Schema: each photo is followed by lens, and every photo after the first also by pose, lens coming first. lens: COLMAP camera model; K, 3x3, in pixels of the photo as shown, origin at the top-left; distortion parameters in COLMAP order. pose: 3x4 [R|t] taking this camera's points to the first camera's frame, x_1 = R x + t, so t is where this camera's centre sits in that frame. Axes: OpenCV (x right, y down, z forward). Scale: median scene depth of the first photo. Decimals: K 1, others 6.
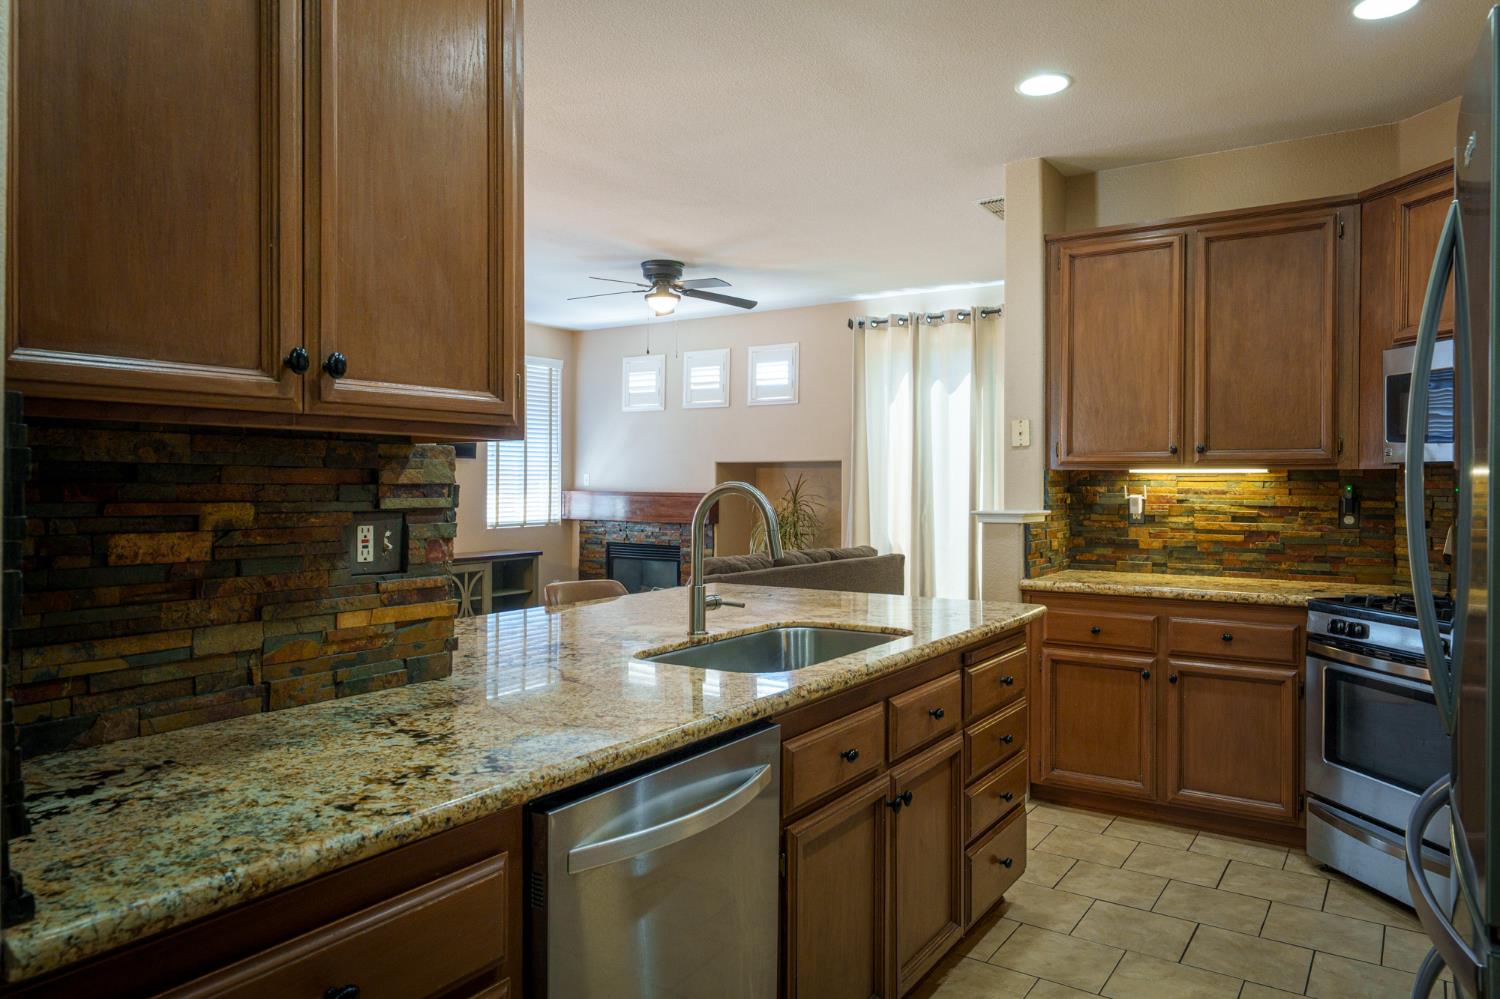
lens RADIAL K [[1001.0, 0, 755.5], [0, 1001.0, 482.9], [0, 0, 1]] dist [0.002122, 0.002420]
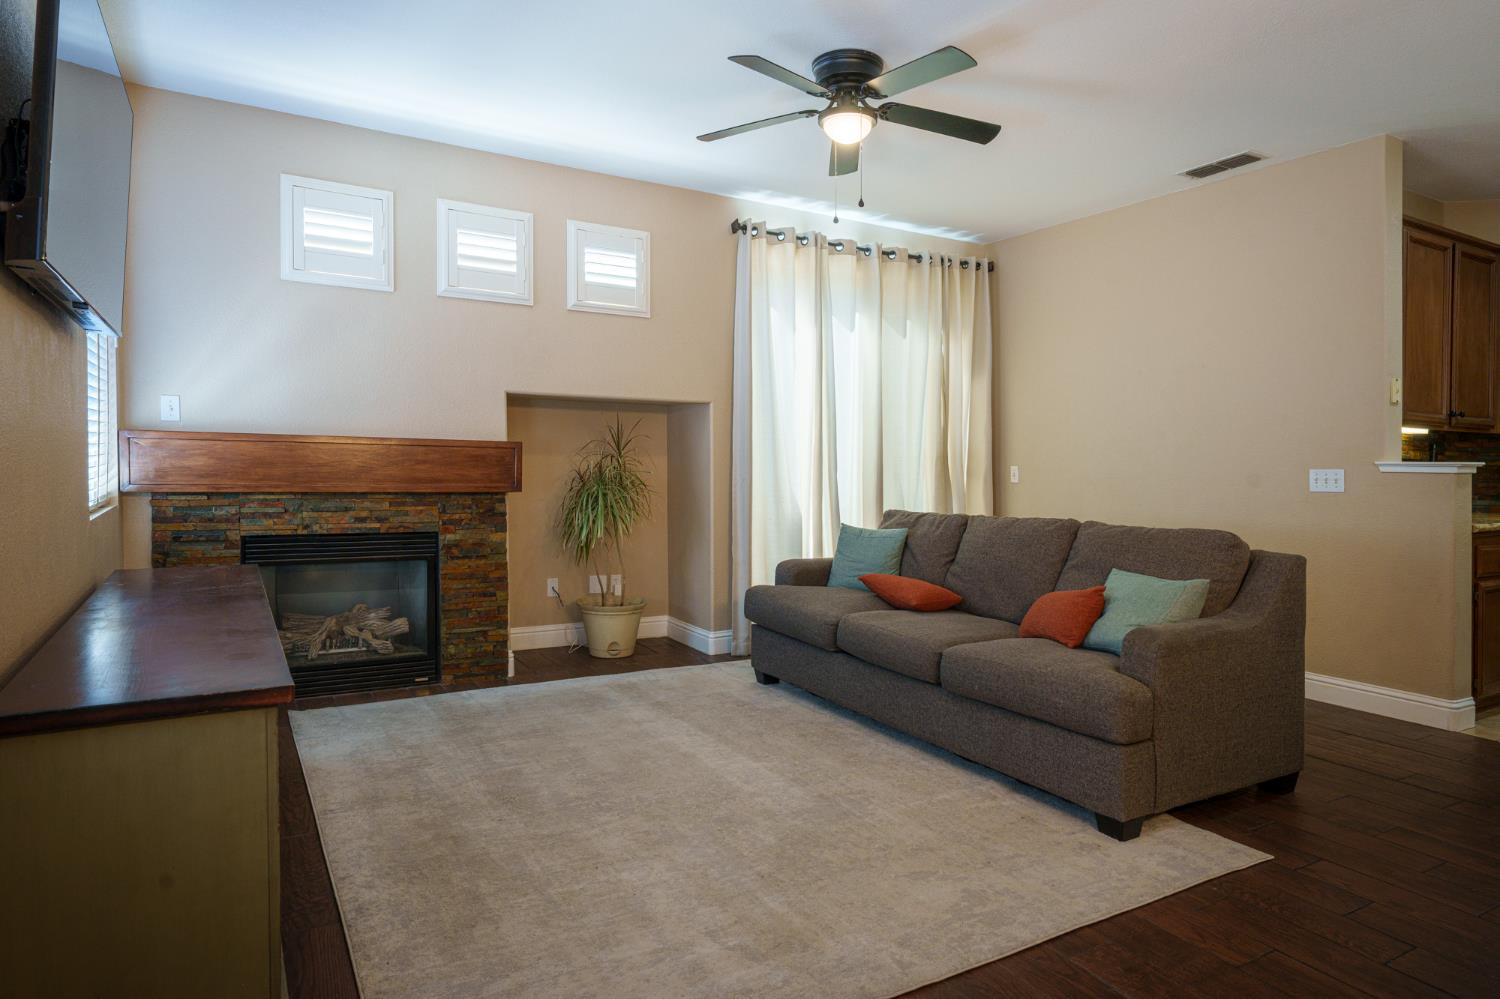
lens RADIAL K [[899.7, 0, 752.5], [0, 899.7, 464.0], [0, 0, 1]] dist [0.001700, -0.000441]
pose [[0.436689, -0.000747, 0.899612, -0.950697], [-0.014974, 0.999855, 0.008099, 0.034177], [-0.899488, -0.017007, 0.436614, 1.243966]]
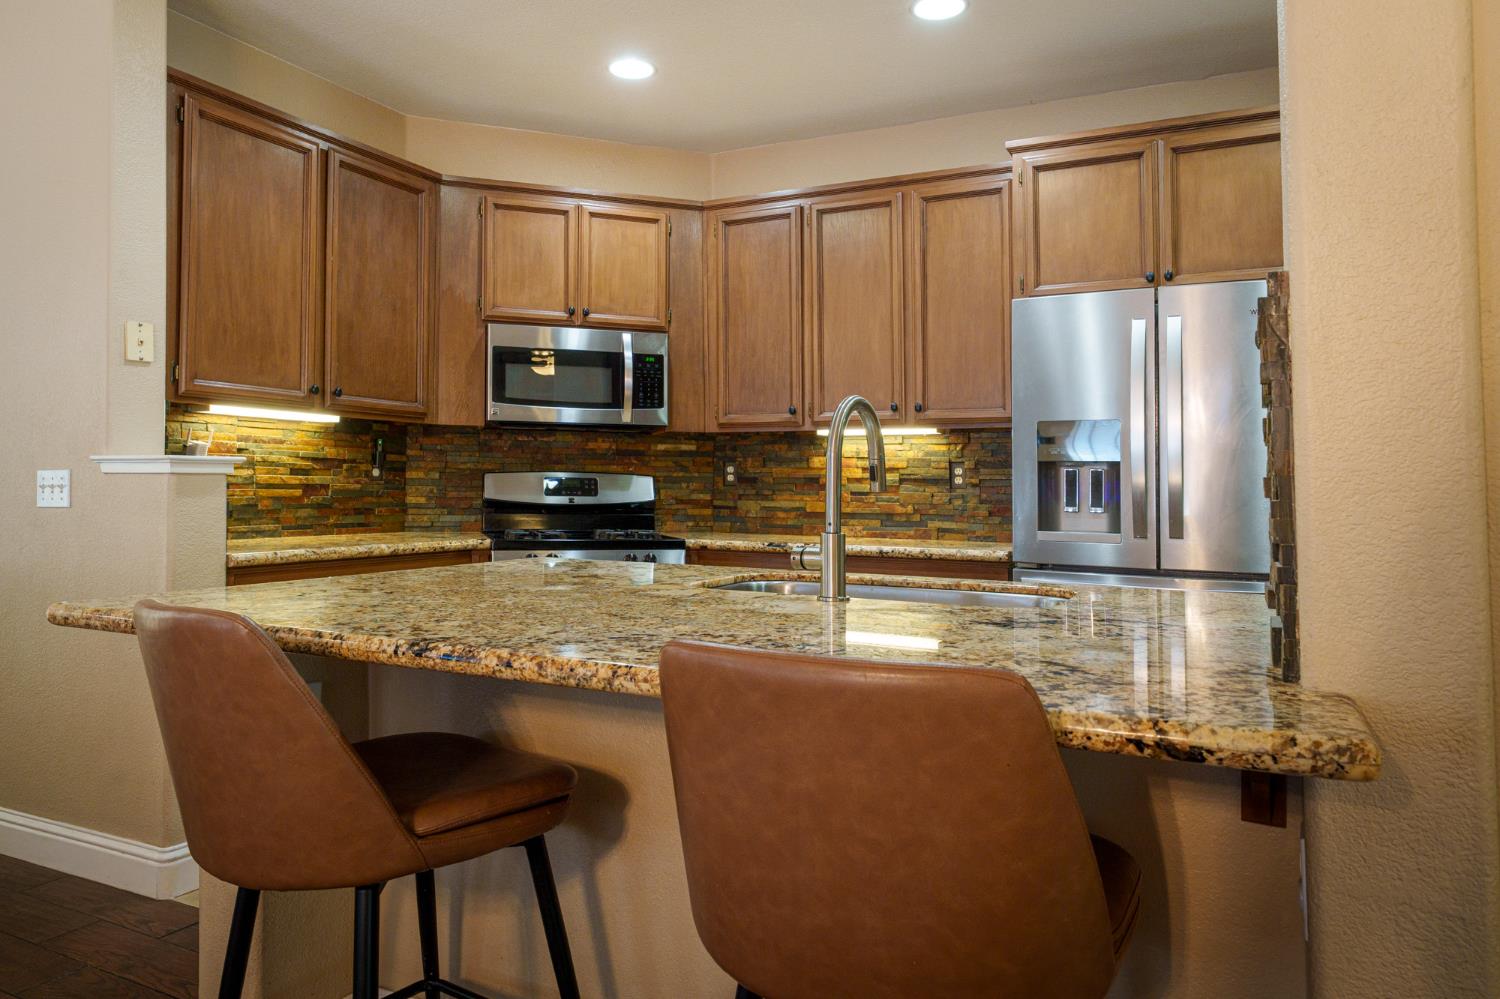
lens RADIAL K [[1015.8, 0, 754.5], [0, 1015.8, 442.5], [0, 0, 1]] dist [0.001295, -0.000973]
pose [[-0.128587, 0.038165, 0.990964, -0.488127], [-0.013787, 0.999094, -0.040267, 0.041600], [-0.991602, -0.018840, -0.127944, 0.718249]]
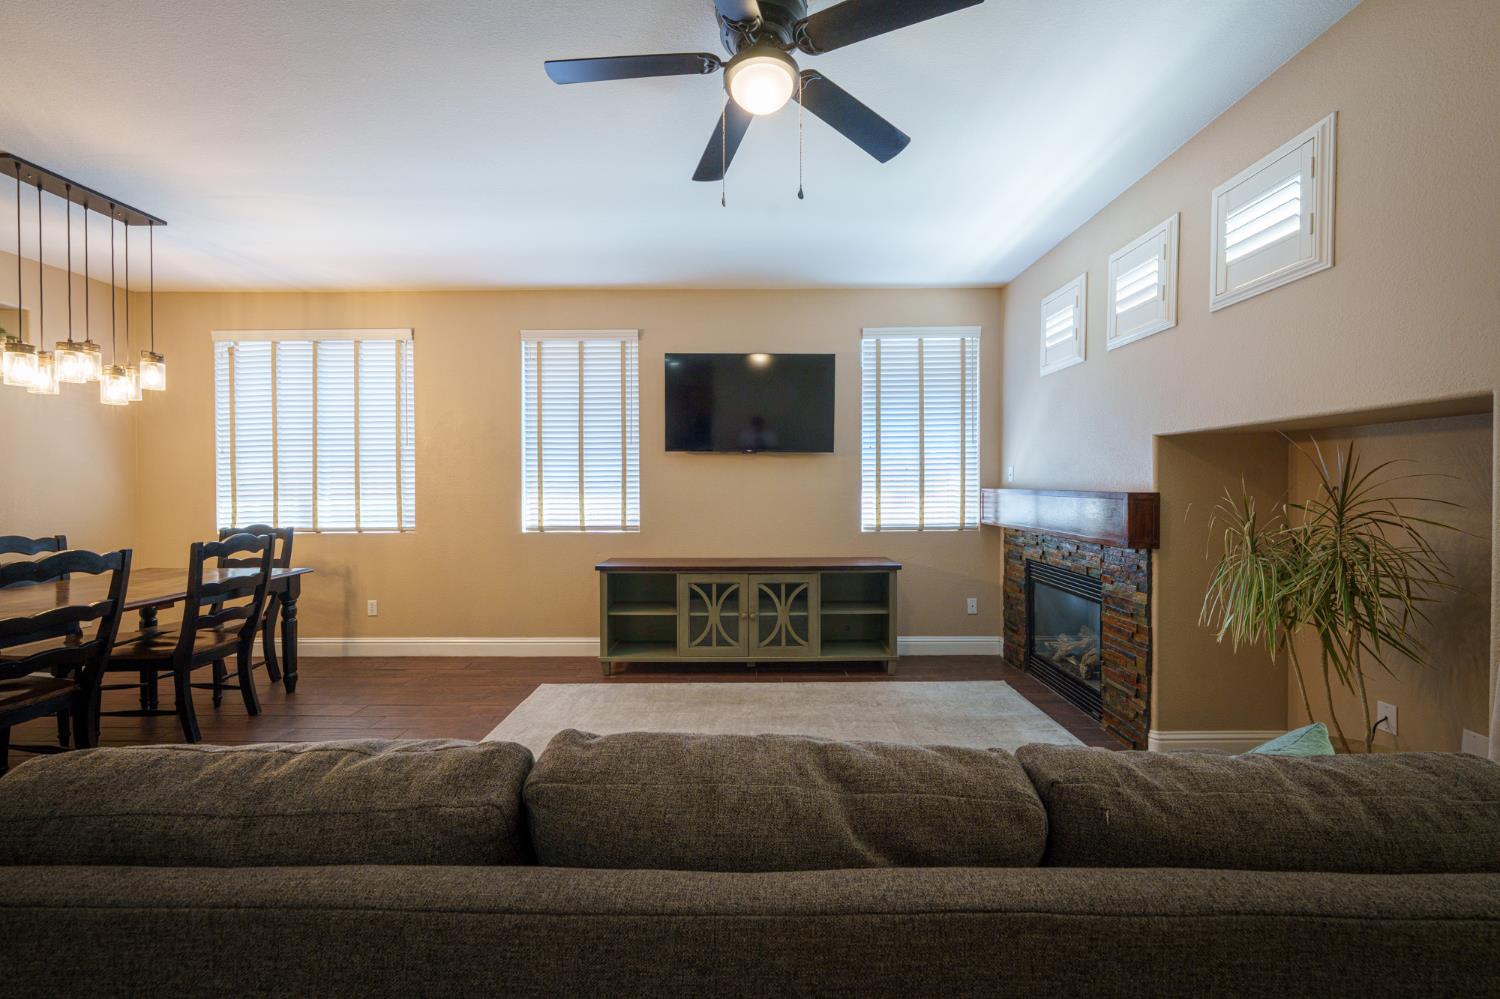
lens RADIAL K [[574.6, 0, 754.0], [0, 574.6, 487.9], [0, 0, 1]] dist [-0.002203, -0.000305]
pose [[0.543749, -0.002026, -0.839246, 0.207356], [0.007552, 0.999968, 0.002479, 0.011120], [0.839214, -0.007685, 0.543747, 1.301664]]
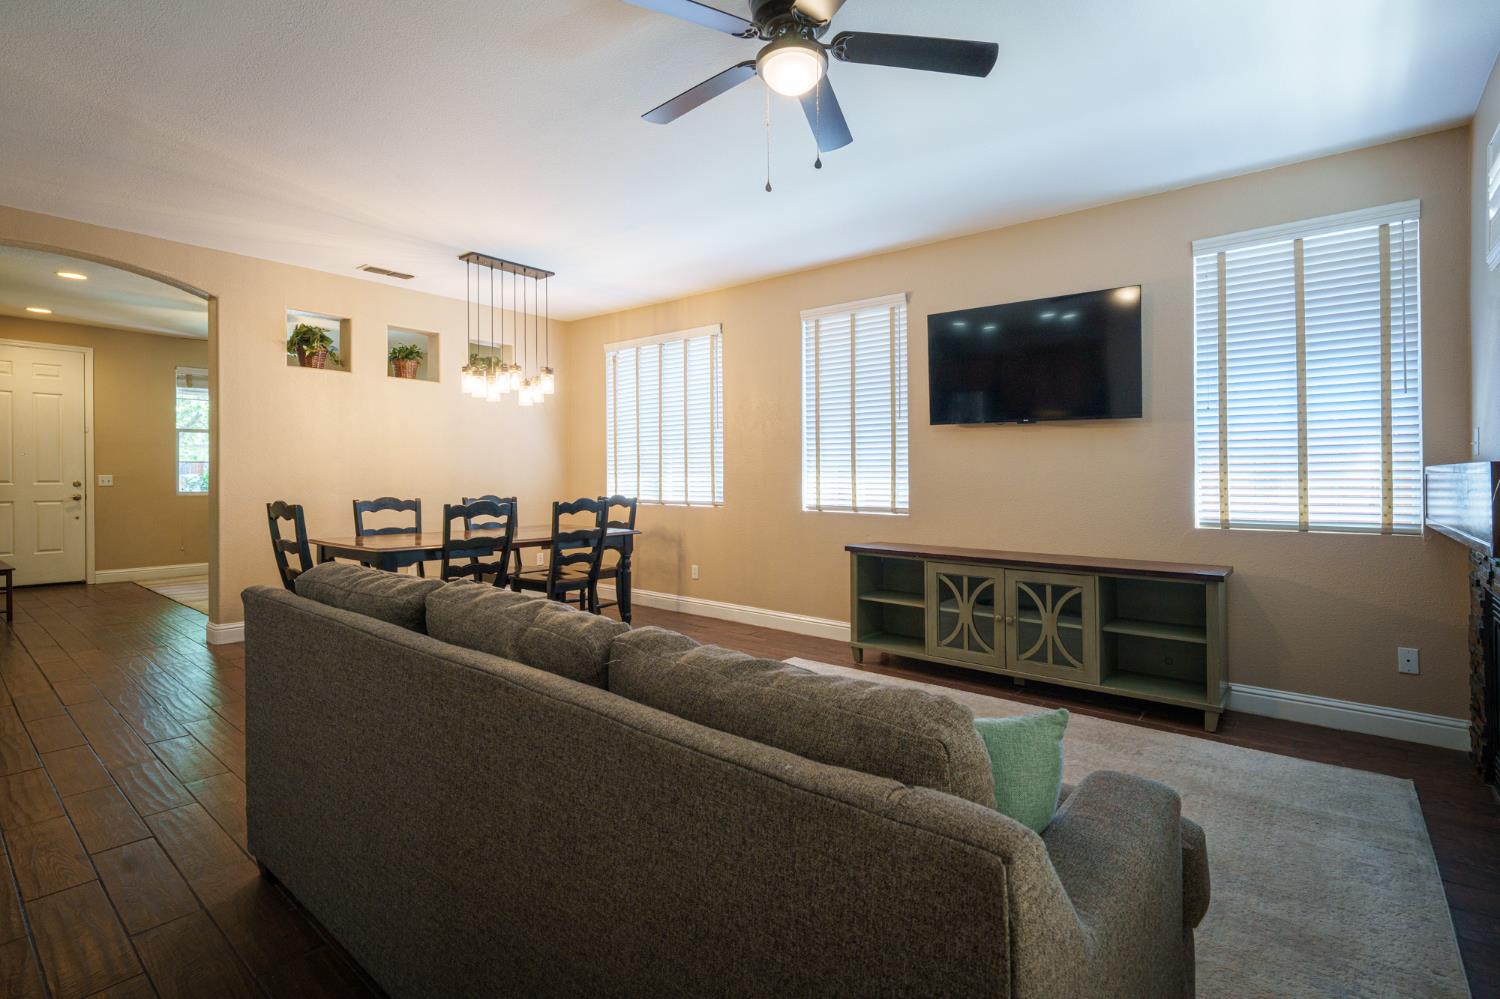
lens RADIAL K [[704.3, 0, 750.2], [0, 704.3, 477.1], [0, 0, 1]] dist [-0.003044, -0.000914]
pose [[-0.107781, -0.003269, -0.994169, 0.392502], [-0.003844, 0.999988, -0.002871, 0.033332], [0.994167, 0.003512, -0.107793, 1.554172]]
